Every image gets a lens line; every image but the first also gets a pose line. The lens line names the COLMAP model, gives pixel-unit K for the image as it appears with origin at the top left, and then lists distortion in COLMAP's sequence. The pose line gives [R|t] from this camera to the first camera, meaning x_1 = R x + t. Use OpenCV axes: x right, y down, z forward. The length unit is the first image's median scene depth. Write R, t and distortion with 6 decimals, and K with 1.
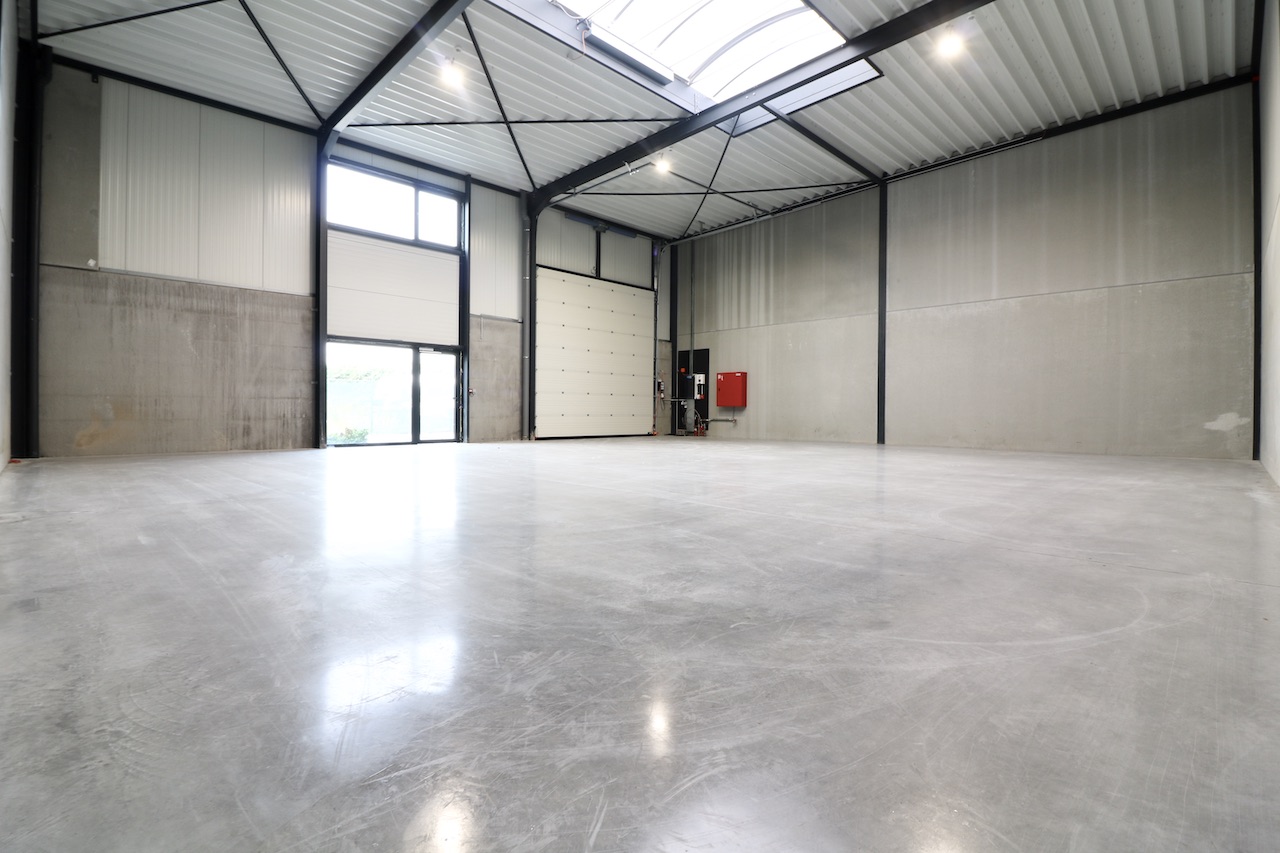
lens RADIAL K [[585.6, 0, 639.8], [0, 585.6, 411.9], [0, 0, 1]] dist [-0.001142, -0.000330]
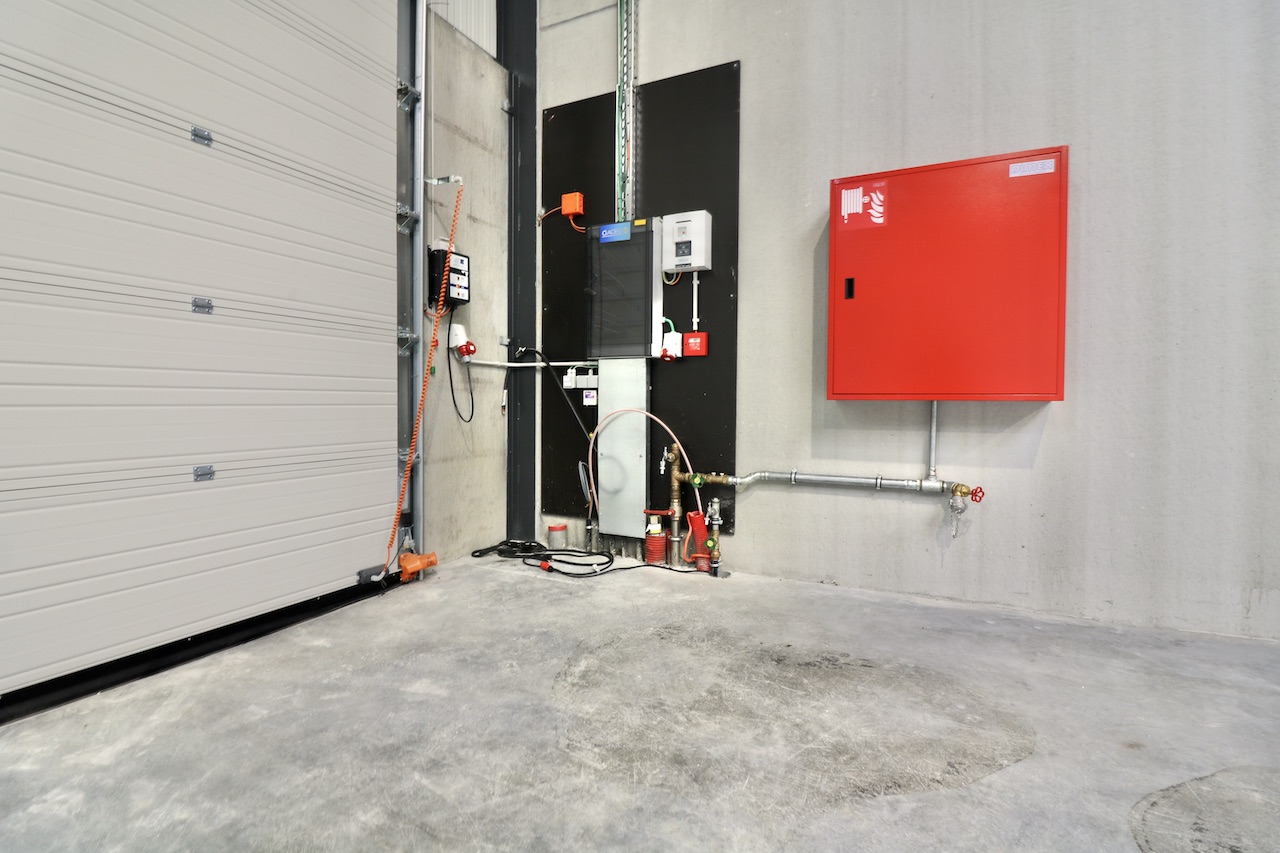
lens RADIAL K [[606.1, 0, 642.8], [0, 606.1, 407.8], [0, 0, 1]] dist [0.001382, -0.012665]
pose [[0.946034, -0.004904, 0.324030, 0.042378], [0.000811, 0.999918, 0.012766, -0.011812], [-0.324066, -0.011815, 0.945961, 1.073727]]
